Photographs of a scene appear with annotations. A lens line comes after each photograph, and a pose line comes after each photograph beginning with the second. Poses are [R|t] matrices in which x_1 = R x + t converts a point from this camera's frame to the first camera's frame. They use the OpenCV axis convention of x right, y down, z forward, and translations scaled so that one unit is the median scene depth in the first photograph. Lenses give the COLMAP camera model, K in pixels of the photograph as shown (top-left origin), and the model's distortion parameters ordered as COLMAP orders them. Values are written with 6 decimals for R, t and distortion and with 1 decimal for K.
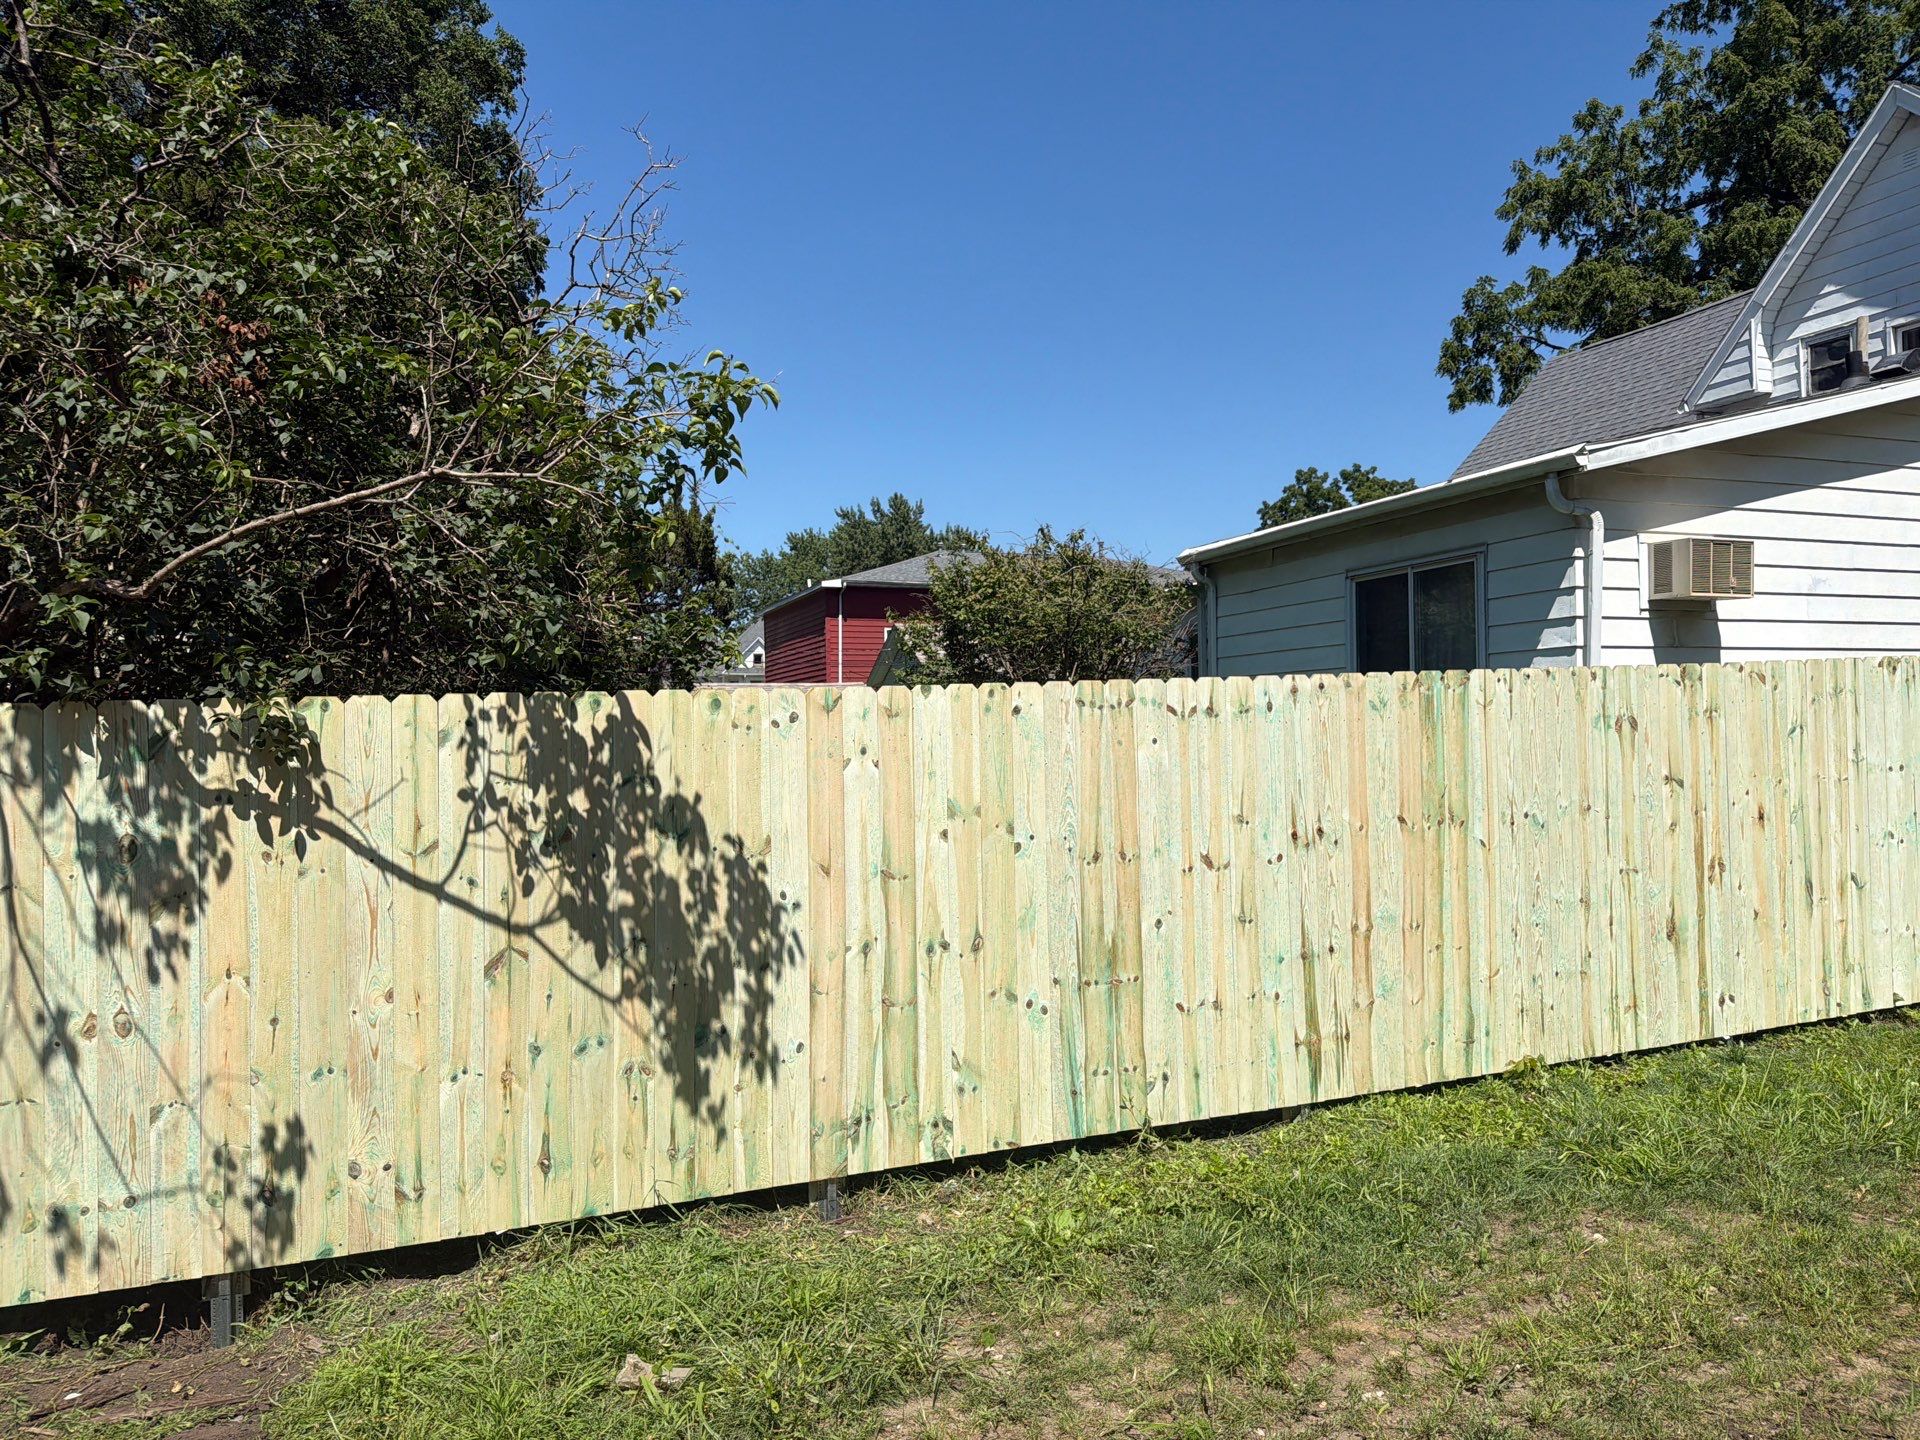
lens RADIAL K [[1328.7, 0, 951.8], [0, 1328.7, 727.9], [0, 0, 1]] dist [0.052679, -0.071256]
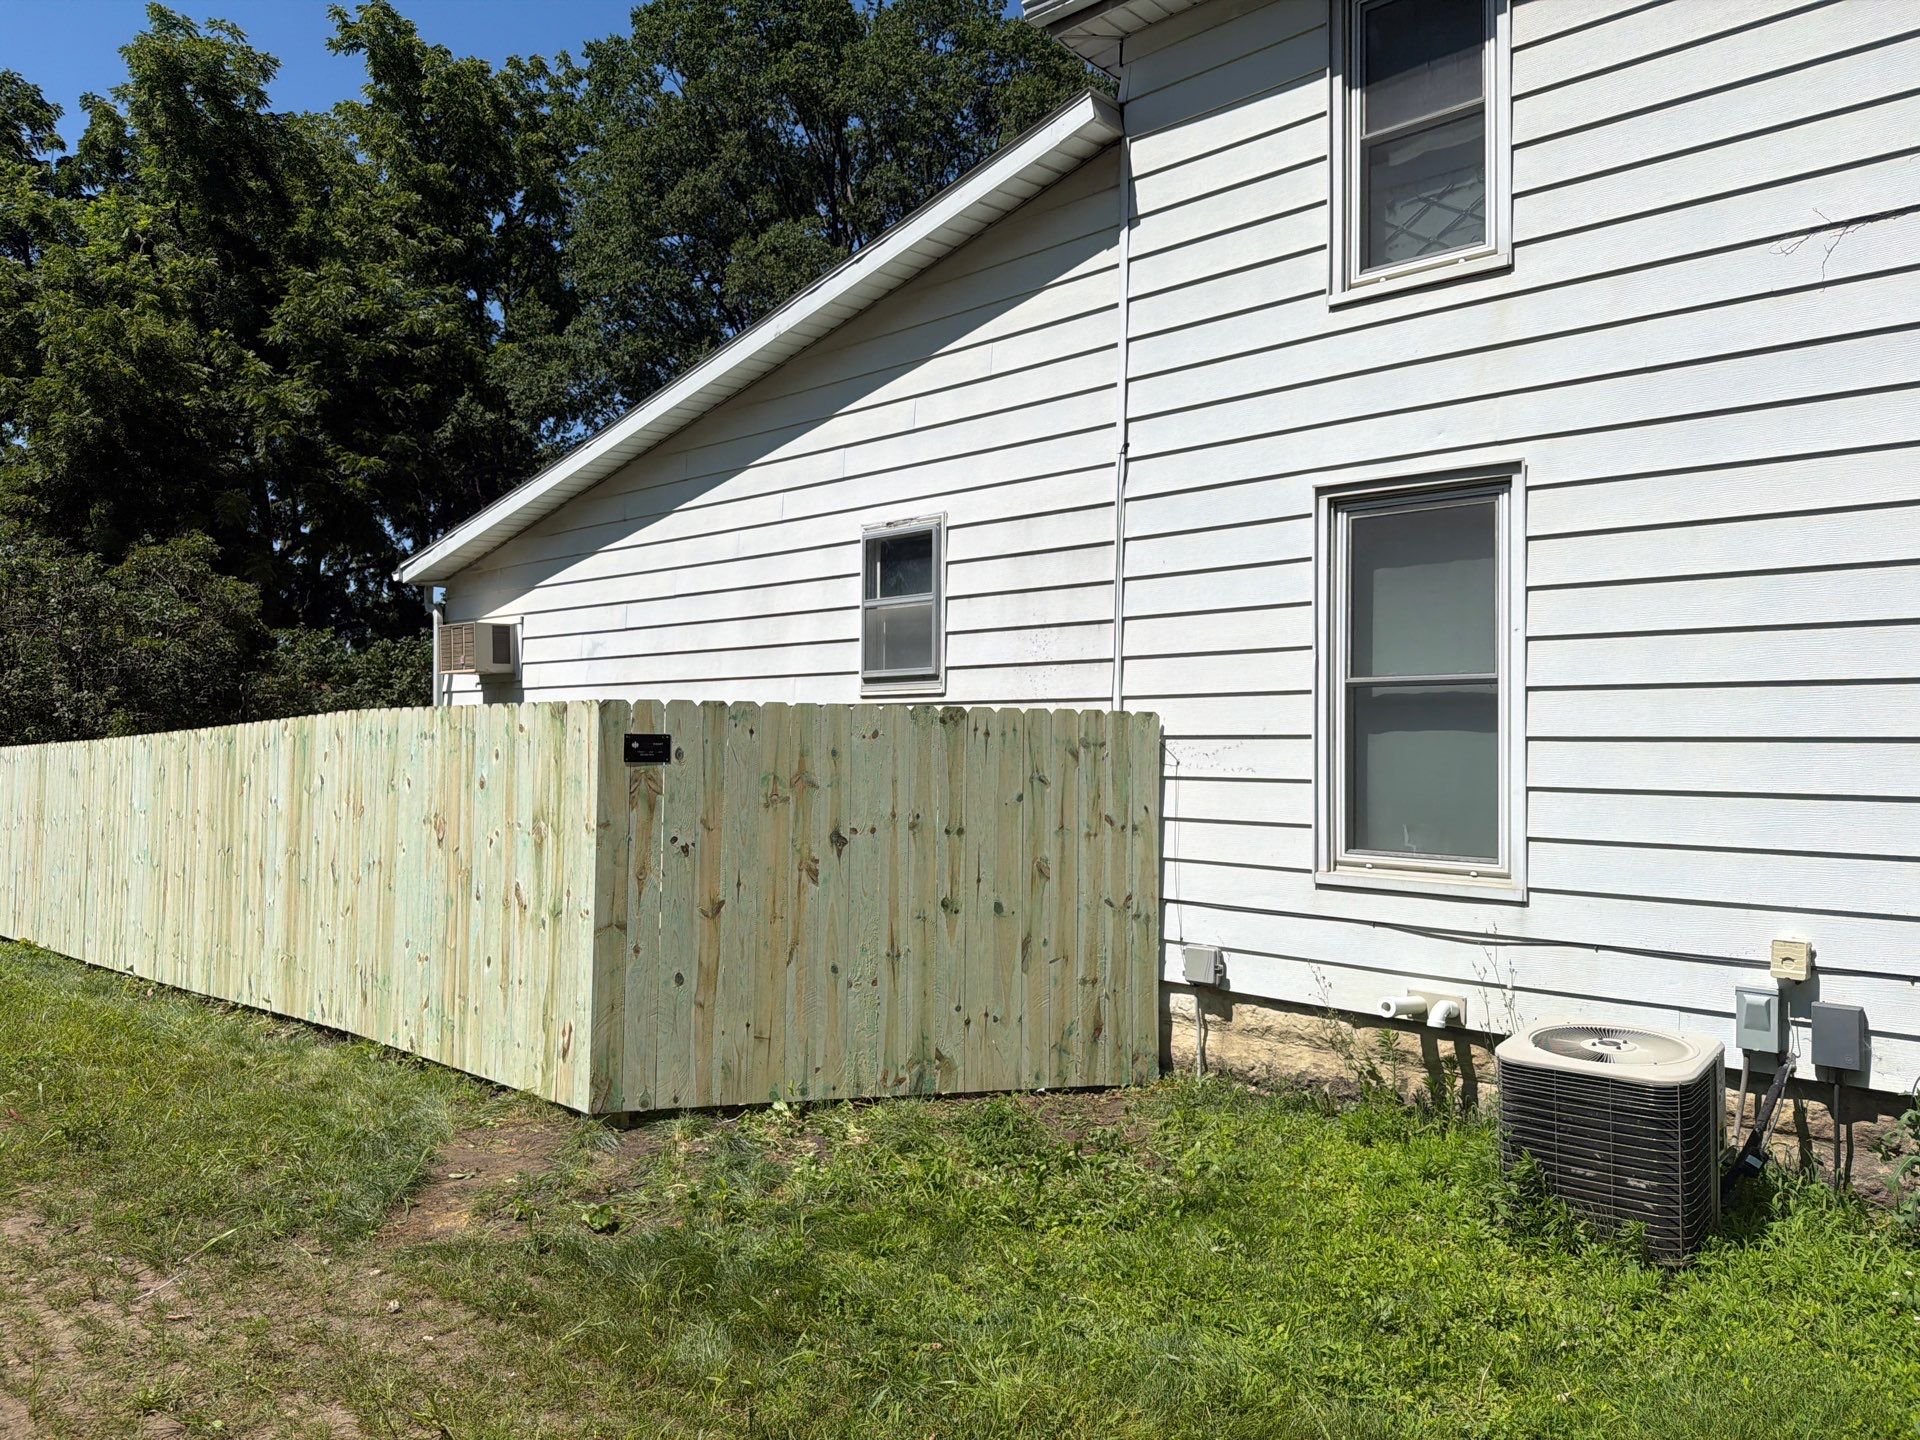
lens RADIAL K [[1352.9, 0, 960.0], [0, 1352.9, 720.0], [0, 0, 1]] dist [0.031683, -0.029462]
pose [[0.440398, -0.000767, -0.897802, 2.793684], [-0.013791, 0.999876, -0.007619, -0.081223], [0.897697, 0.015737, 0.440332, 1.318666]]
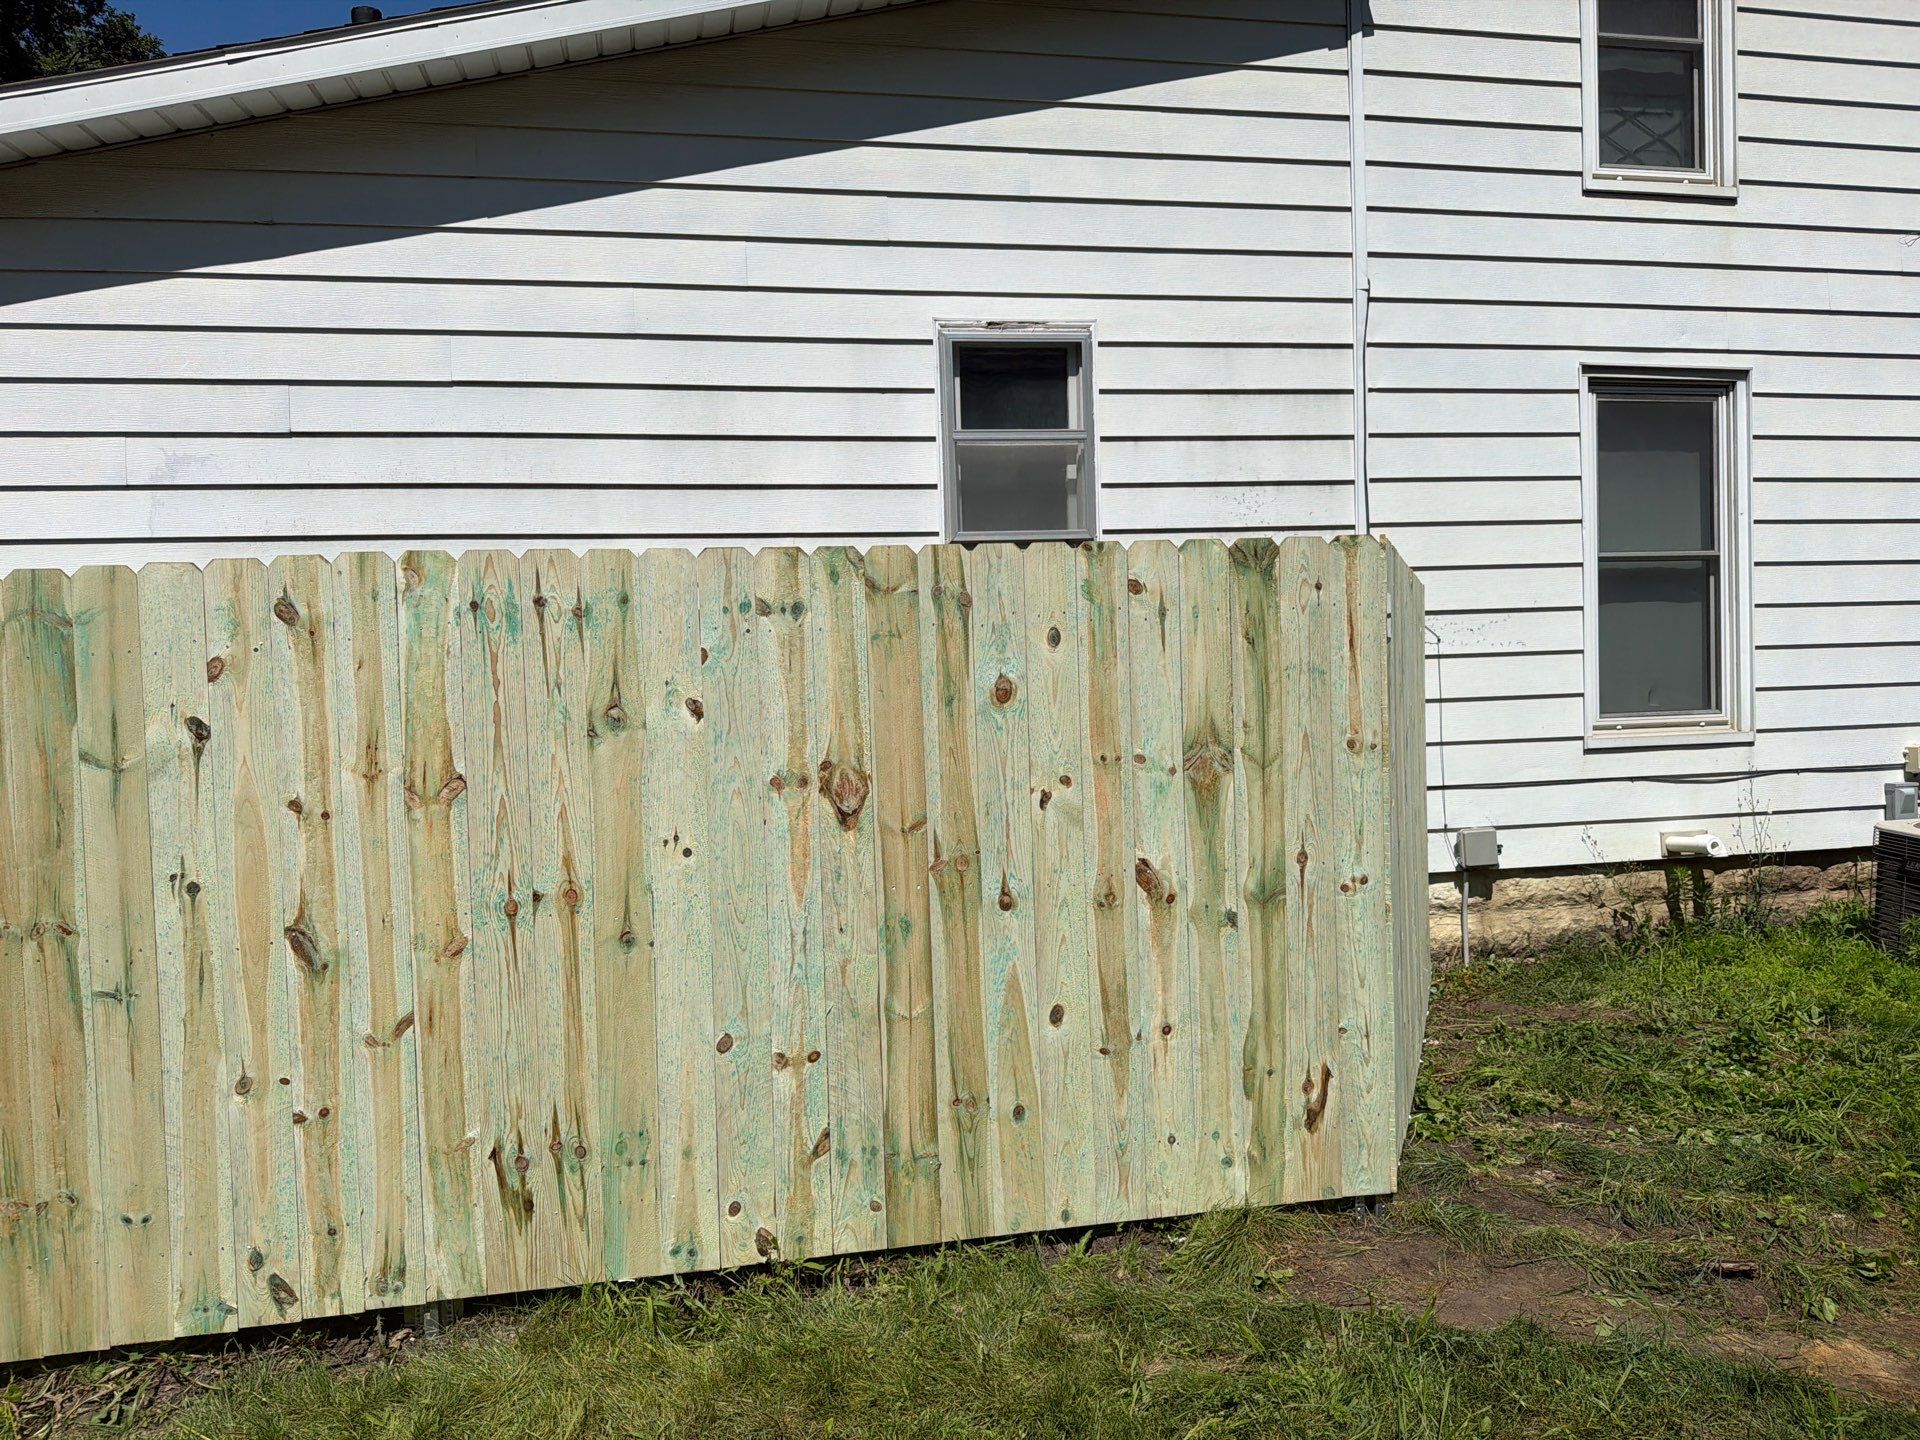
lens RADIAL K [[1382.8, 0, 931.6], [0, 1382.8, 723.6], [0, 0, 1]] dist [0.142687, -0.259066]
pose [[0.988495, -0.009022, -0.150982, 1.661857], [0.015570, 0.998986, 0.042240, -0.044275], [0.150448, -0.044105, 0.987634, 0.844172]]
